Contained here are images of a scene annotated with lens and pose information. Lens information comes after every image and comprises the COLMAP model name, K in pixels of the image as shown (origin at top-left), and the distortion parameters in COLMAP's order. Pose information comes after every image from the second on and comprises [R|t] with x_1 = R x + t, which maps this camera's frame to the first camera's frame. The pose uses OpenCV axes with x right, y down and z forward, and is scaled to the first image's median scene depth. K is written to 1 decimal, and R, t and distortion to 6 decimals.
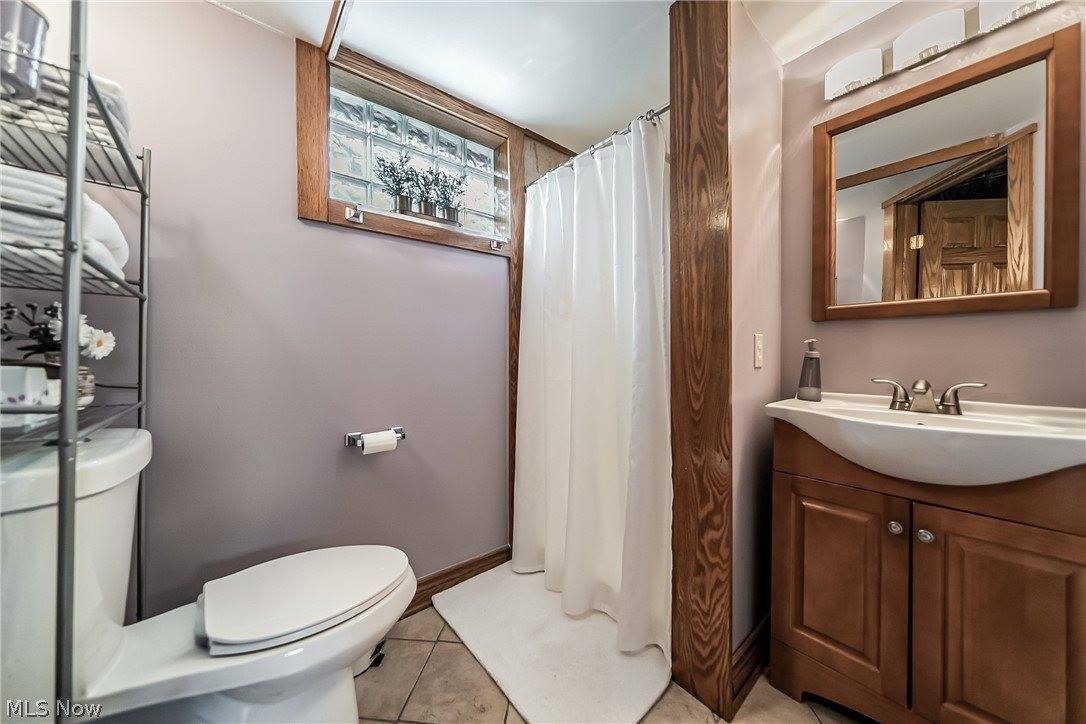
lens RADIAL K [[377.6, 0, 542.3], [0, 377.6, 356.8], [0, 0, 1]] dist [-0.002721, -0.000083]
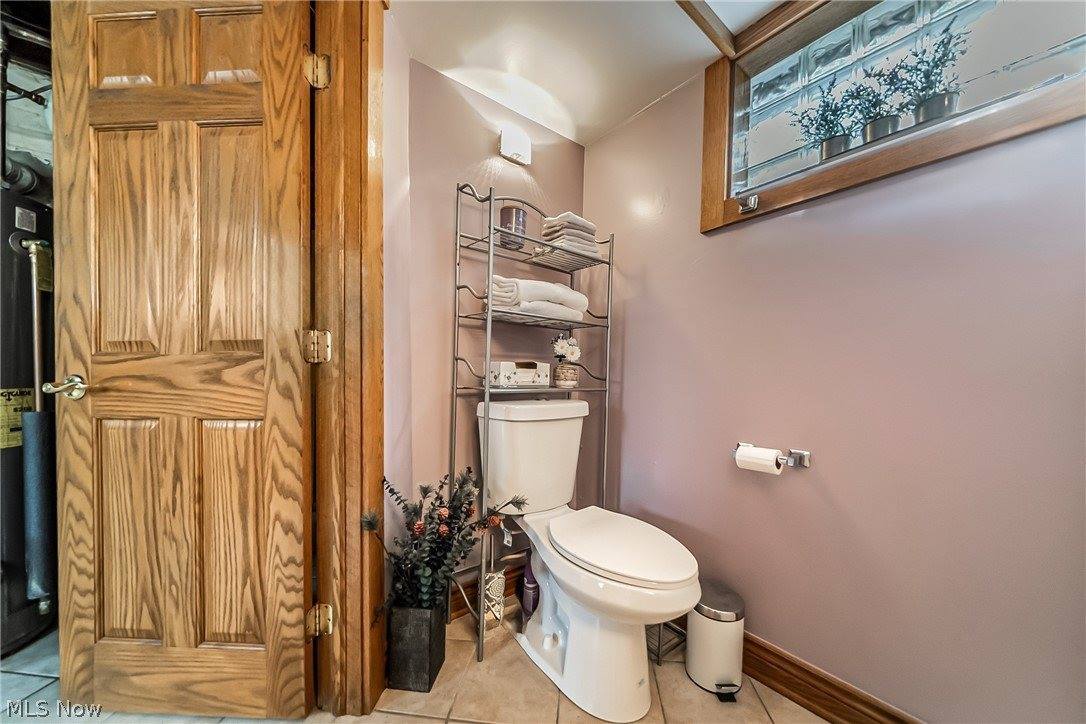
lens RADIAL K [[381.1, 0, 546.0], [0, 381.1, 379.4], [0, 0, 1]] dist [-0.001505, -0.000147]
pose [[-0.014706, 0.003355, -0.999886, 0.446436], [-0.019561, 0.999802, 0.003643, 0.056297], [0.999701, 0.019612, -0.014637, 0.556138]]
